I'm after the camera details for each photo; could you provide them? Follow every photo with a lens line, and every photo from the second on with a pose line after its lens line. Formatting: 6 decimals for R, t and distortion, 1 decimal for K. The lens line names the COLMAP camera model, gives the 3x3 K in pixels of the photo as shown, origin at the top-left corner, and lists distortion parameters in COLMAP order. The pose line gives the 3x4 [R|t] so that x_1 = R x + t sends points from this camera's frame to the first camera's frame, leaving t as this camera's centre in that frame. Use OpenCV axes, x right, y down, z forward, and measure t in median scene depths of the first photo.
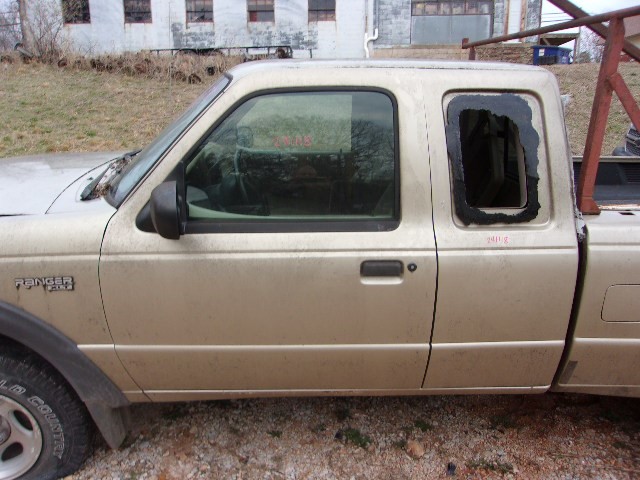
lens RADIAL K [[510.7, 0, 320.0], [0, 510.7, 240.0], [0, 0, 1]] dist [0.011383, 0.007139]
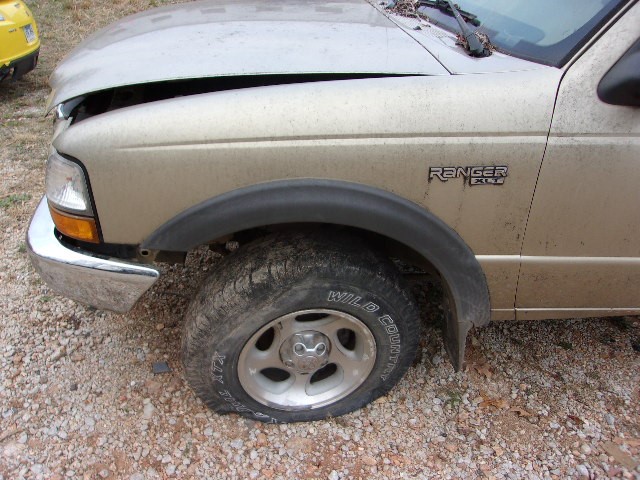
lens RADIAL K [[510.7, 0, 320.0], [0, 510.7, 240.0], [0, 0, 1]] dist [0.011383, 0.007139]
pose [[0.997634, 0.009238, 0.068131, -0.610837], [-0.024511, 0.973610, 0.226900, 0.012188], [-0.064237, -0.228033, 0.971532, 0.225214]]
